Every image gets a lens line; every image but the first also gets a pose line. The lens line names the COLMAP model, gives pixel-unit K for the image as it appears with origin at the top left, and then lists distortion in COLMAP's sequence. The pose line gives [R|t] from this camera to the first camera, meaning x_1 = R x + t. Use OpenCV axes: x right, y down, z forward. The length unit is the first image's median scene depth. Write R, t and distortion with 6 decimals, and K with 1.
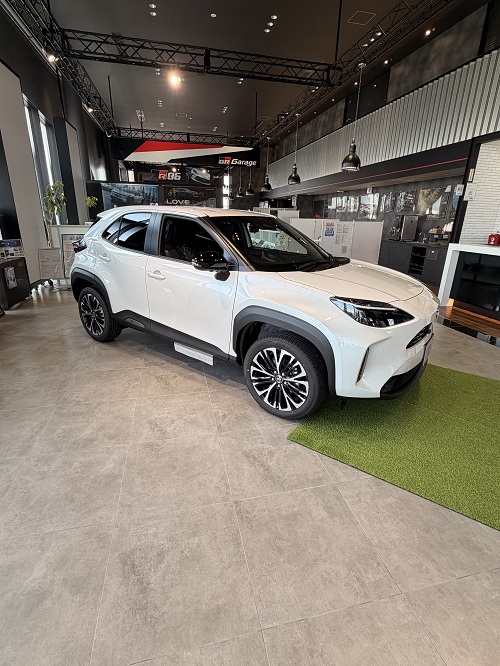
lens RADIAL K [[321.0, 0, 247.8], [0, 321.0, 334.1], [0, 0, 1]] dist [0.014043, -0.000302]
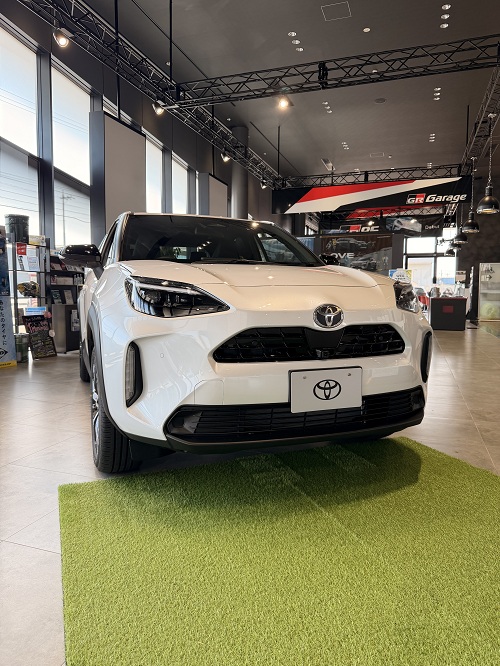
lens RADIAL K [[471.0, 0, 243.2], [0, 471.0, 326.7], [0, 0, 1]] dist [0.064126, -0.053535]
pose [[0.862353, 0.026790, -0.505599, 0.137335], [-0.163527, 0.959818, -0.228055, 0.024934], [0.479173, 0.279343, 0.832082, 0.039994]]
